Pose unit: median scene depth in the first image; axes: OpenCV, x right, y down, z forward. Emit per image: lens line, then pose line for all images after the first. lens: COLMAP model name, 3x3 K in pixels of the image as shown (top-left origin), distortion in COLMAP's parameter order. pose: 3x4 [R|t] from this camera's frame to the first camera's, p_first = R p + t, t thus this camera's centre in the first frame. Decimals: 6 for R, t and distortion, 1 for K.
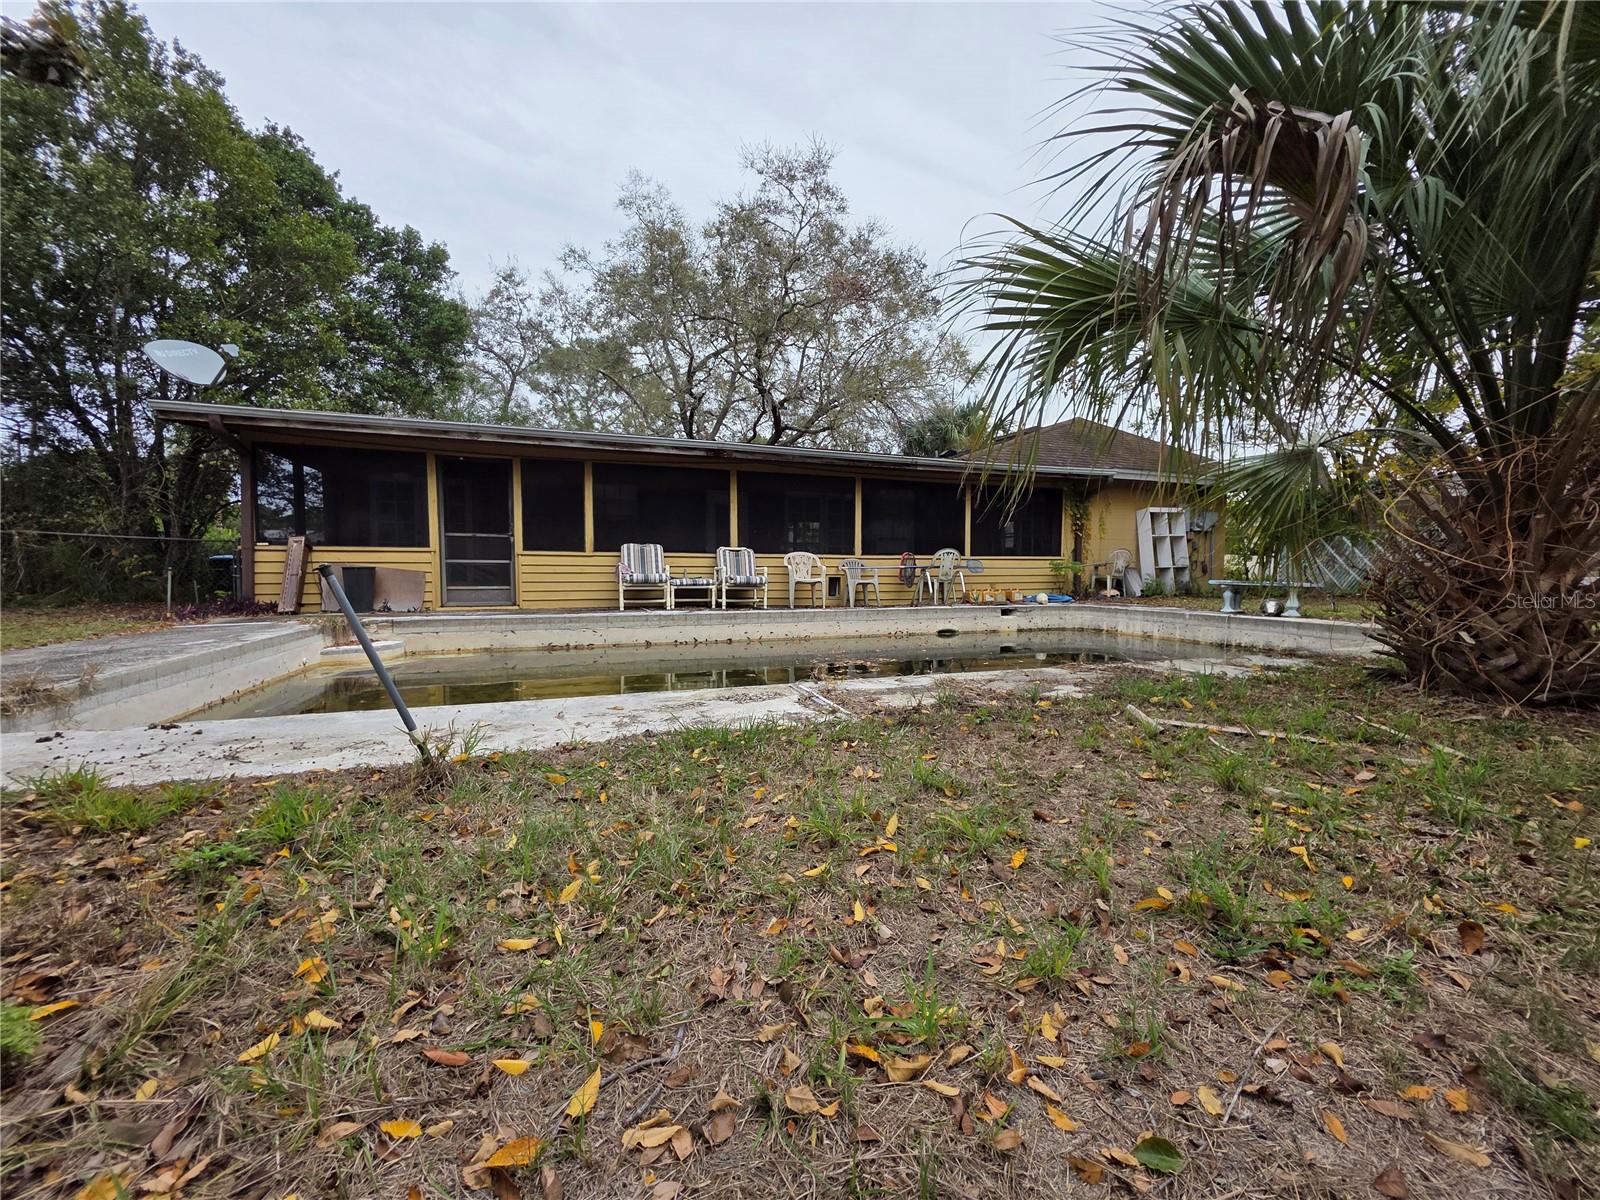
lens RADIAL K [[639.5, 0, 796.3], [0, 639.5, 598.4], [0, 0, 1]] dist [0.000159, 0.000979]
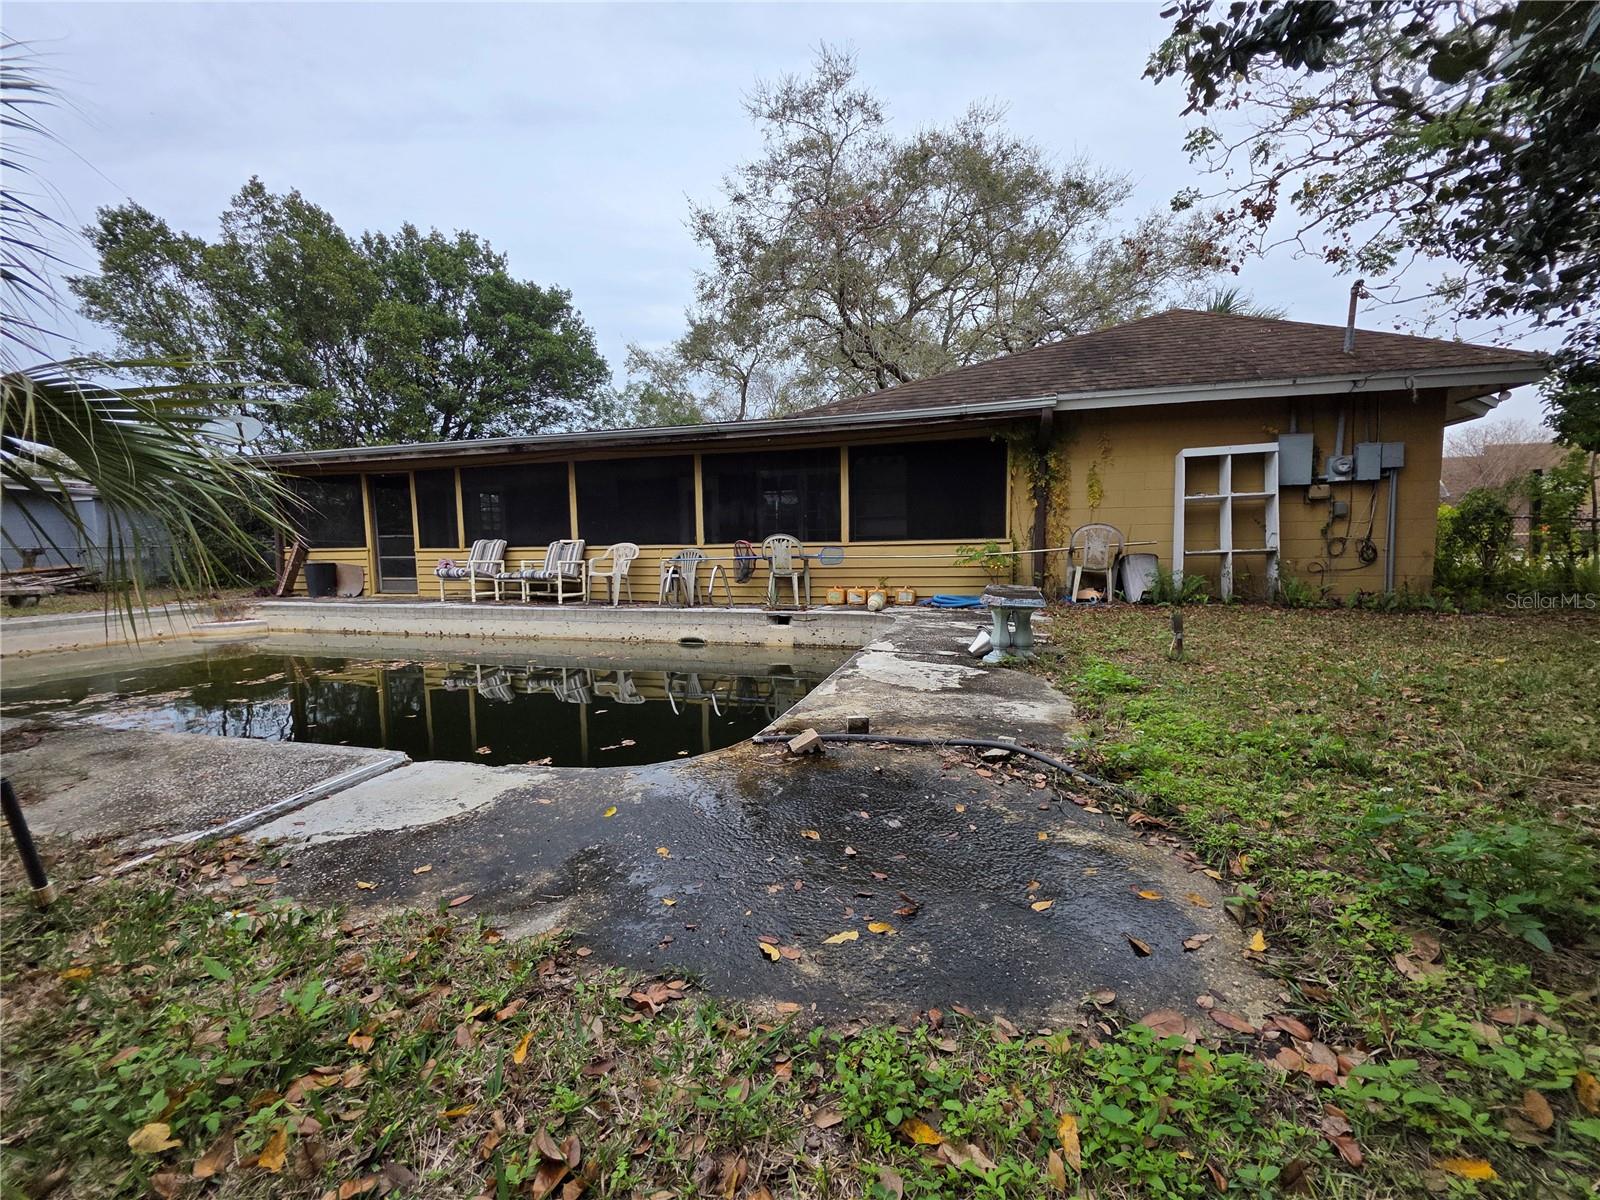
lens RADIAL K [[639.5, 0, 795.0], [0, 639.5, 601.4], [0, 0, 1]] dist [0.000159, 0.000979]
pose [[0.810336, 0.031250, -0.585131, 0.768334], [-0.015723, 0.999377, 0.031599, -0.022879], [0.585754, -0.016406, 0.810323, 0.414610]]
